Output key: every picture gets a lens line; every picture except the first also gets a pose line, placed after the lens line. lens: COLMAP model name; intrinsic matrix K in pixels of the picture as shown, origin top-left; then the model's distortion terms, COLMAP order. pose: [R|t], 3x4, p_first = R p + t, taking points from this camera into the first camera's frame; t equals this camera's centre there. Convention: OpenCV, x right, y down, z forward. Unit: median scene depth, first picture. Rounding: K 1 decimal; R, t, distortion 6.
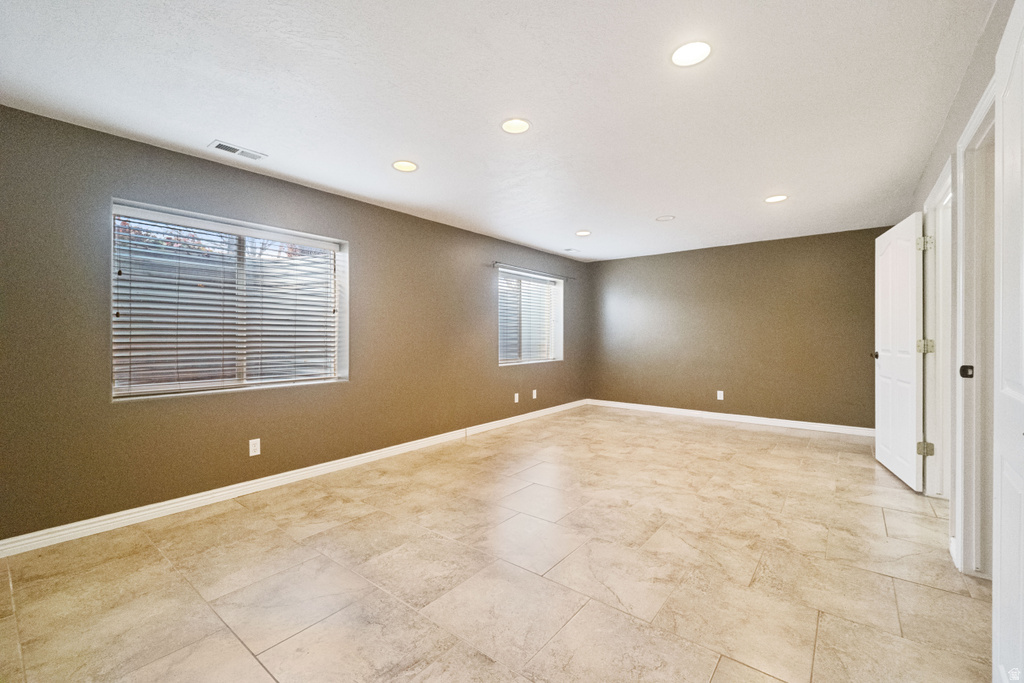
lens RADIAL K [[427.7, 0, 515.3], [0, 427.7, 336.6], [0, 0, 1]] dist [0.004446, -0.000026]
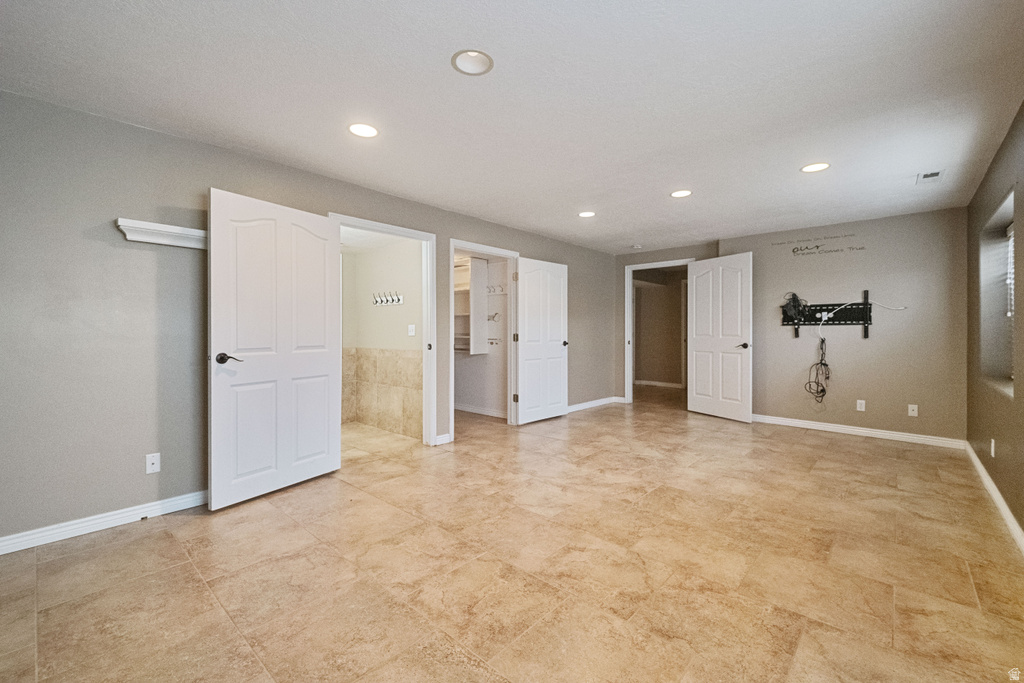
lens RADIAL K [[427.7, 0, 515.3], [0, 427.7, 336.6], [0, 0, 1]] dist [0.004446, -0.000026]
pose [[-0.998205, -0.001902, 0.059864, 0.395657], [-0.000974, 0.999879, 0.015542, -0.002802], [-0.059886, 0.015456, -0.998086, 2.020084]]
